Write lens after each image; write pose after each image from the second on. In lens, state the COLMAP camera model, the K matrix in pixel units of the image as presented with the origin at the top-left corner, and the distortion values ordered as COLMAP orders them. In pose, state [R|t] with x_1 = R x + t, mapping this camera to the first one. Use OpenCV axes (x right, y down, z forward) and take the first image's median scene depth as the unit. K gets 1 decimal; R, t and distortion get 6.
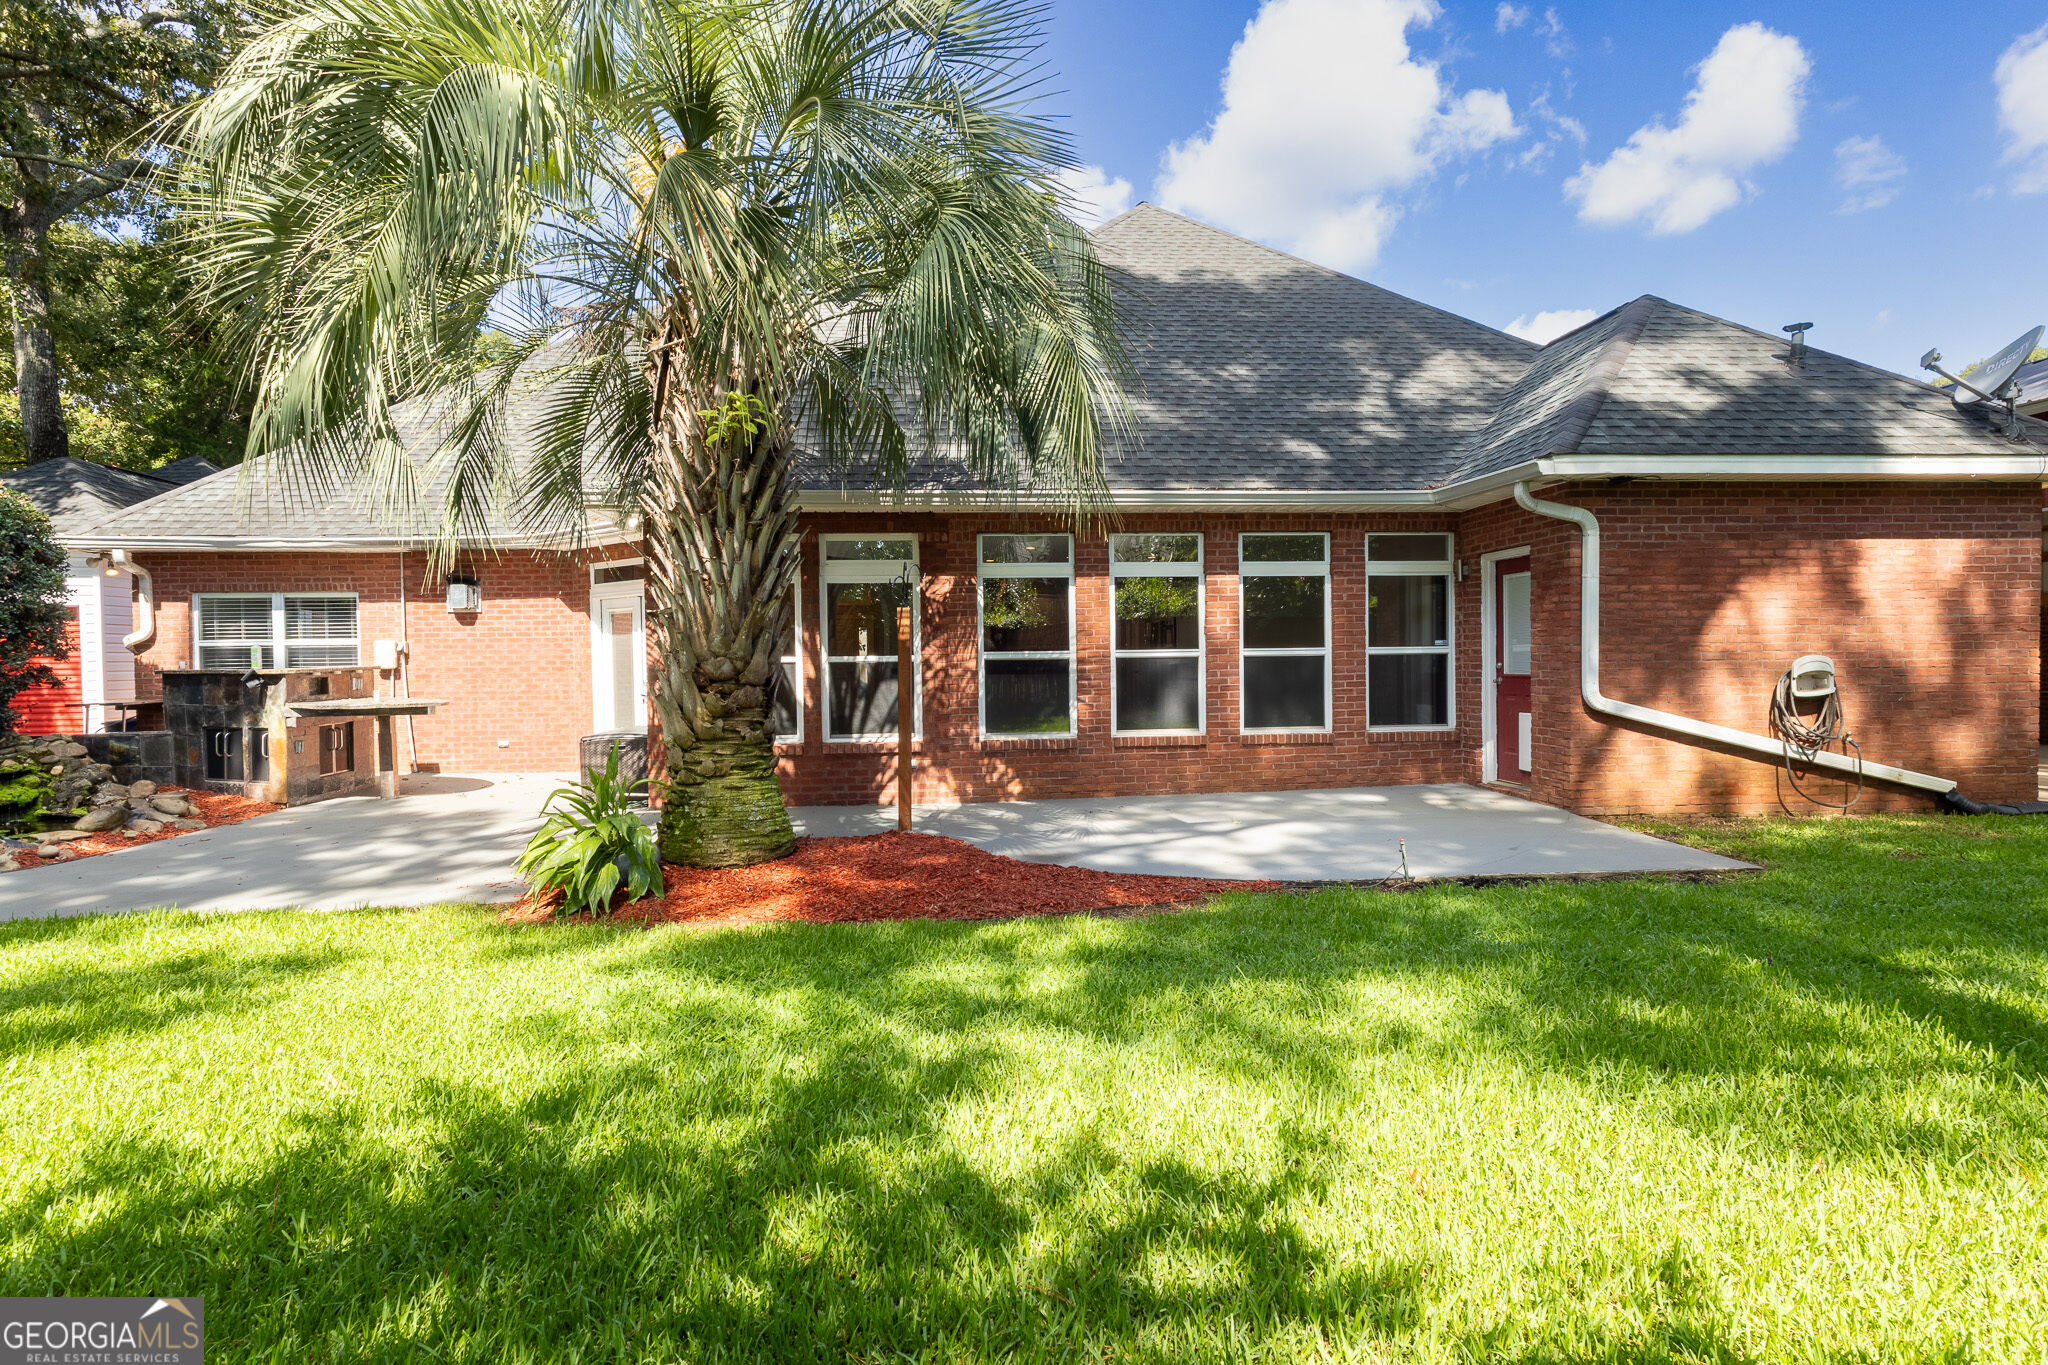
lens RADIAL K [[1063.6, 0, 1019.0], [0, 1063.6, 688.1], [0, 0, 1]] dist [0.006768, -0.001117]
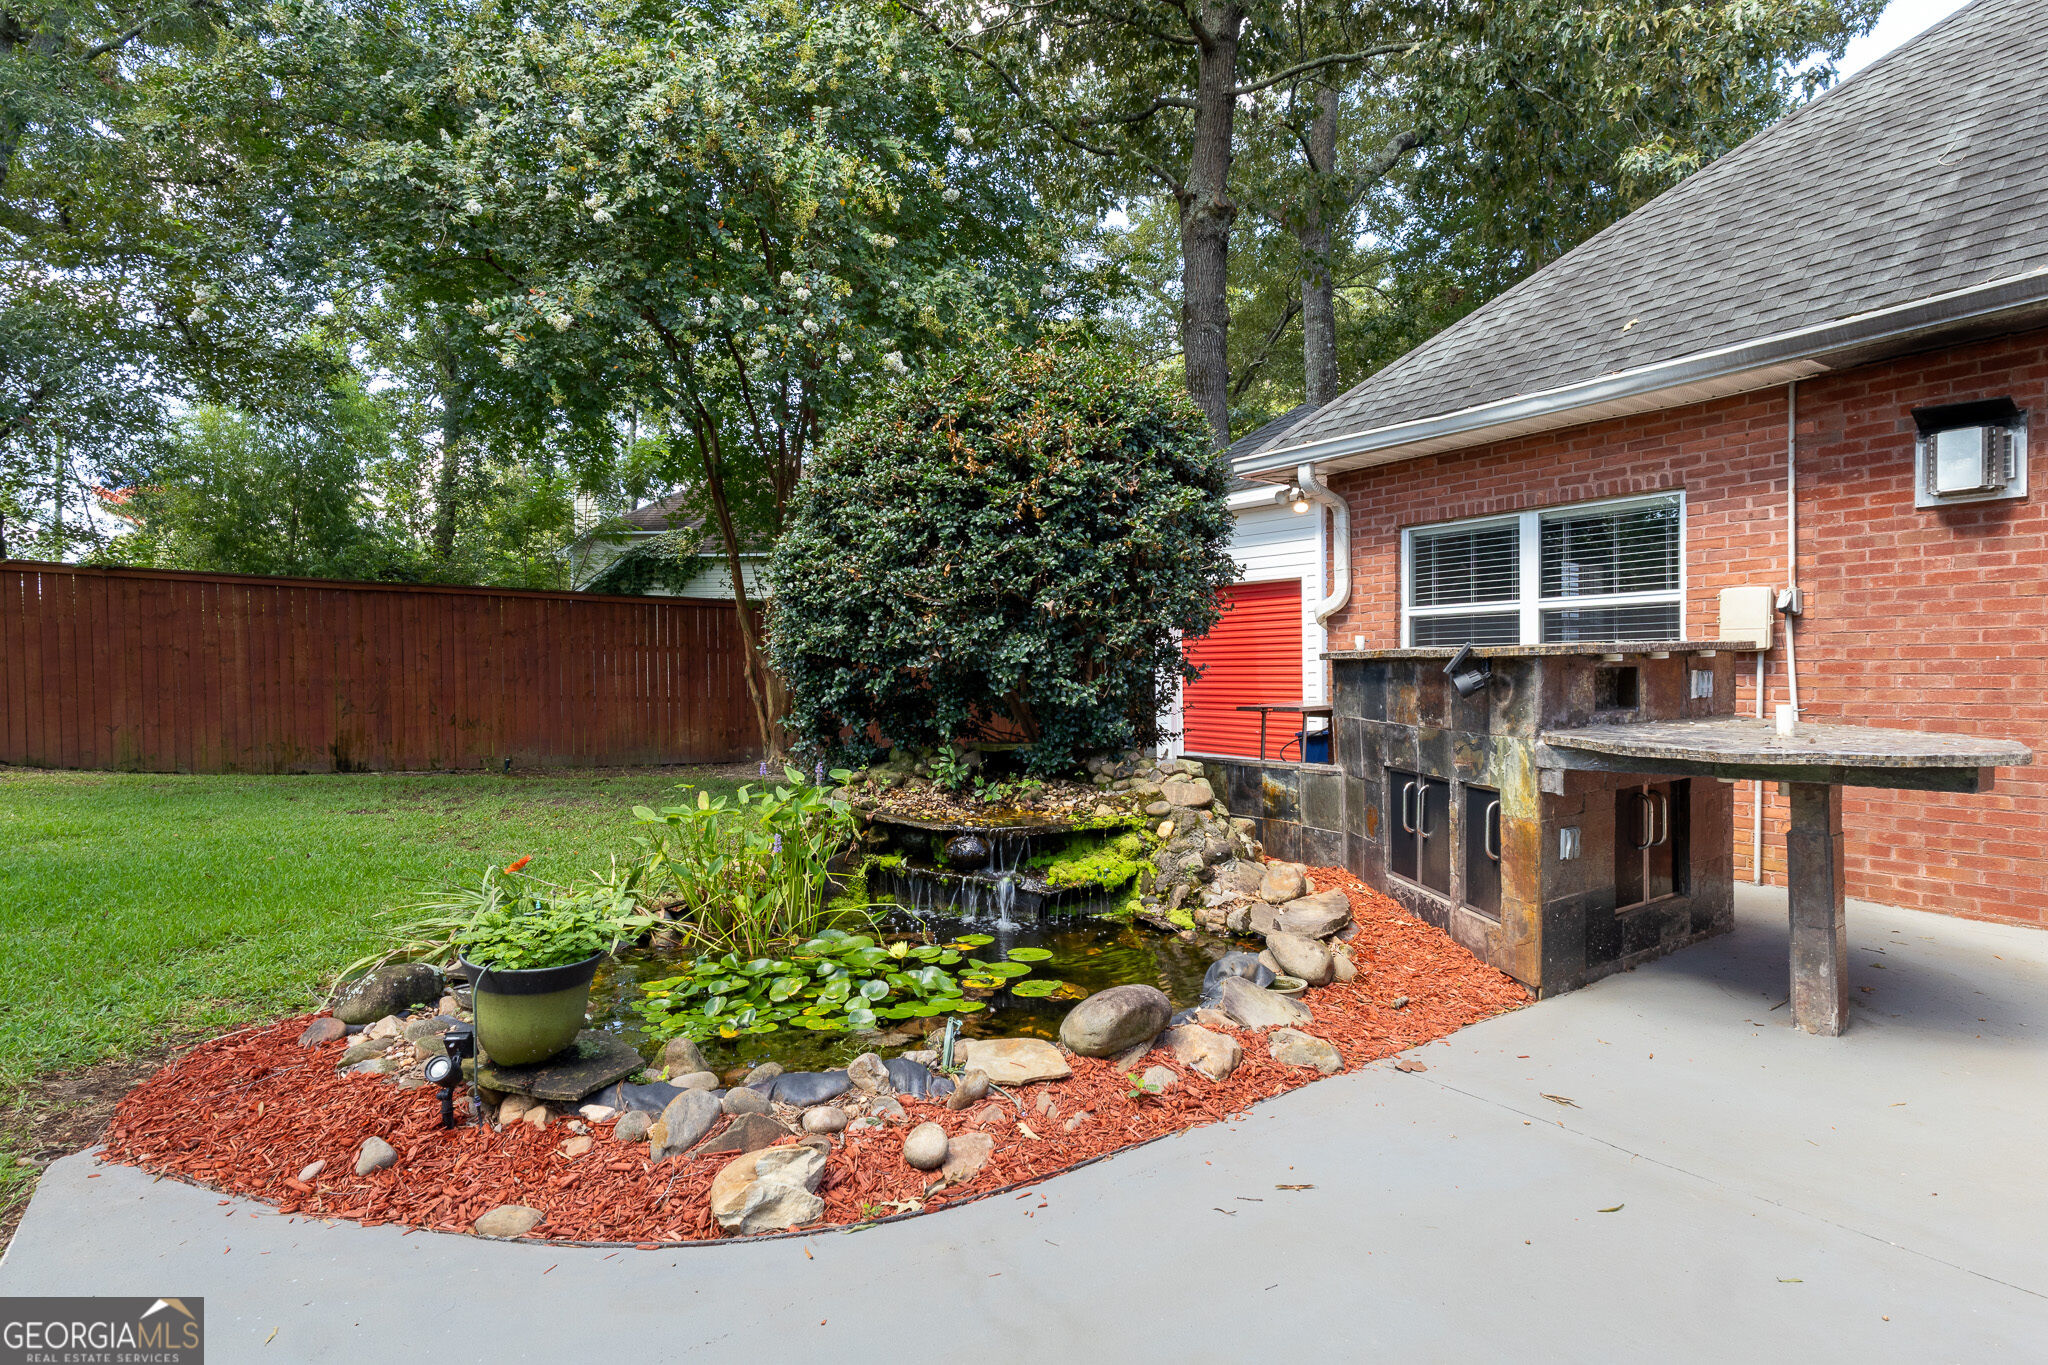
lens RADIAL K [[1063.6, 0, 1017.0], [0, 1063.6, 682.9], [0, 0, 1]] dist [0.006768, -0.001117]
pose [[0.493403, 0.016416, -0.869646, -0.414298], [-0.018129, 0.999799, 0.008587, -0.003355], [0.869612, 0.011529, 0.493601, 0.598910]]
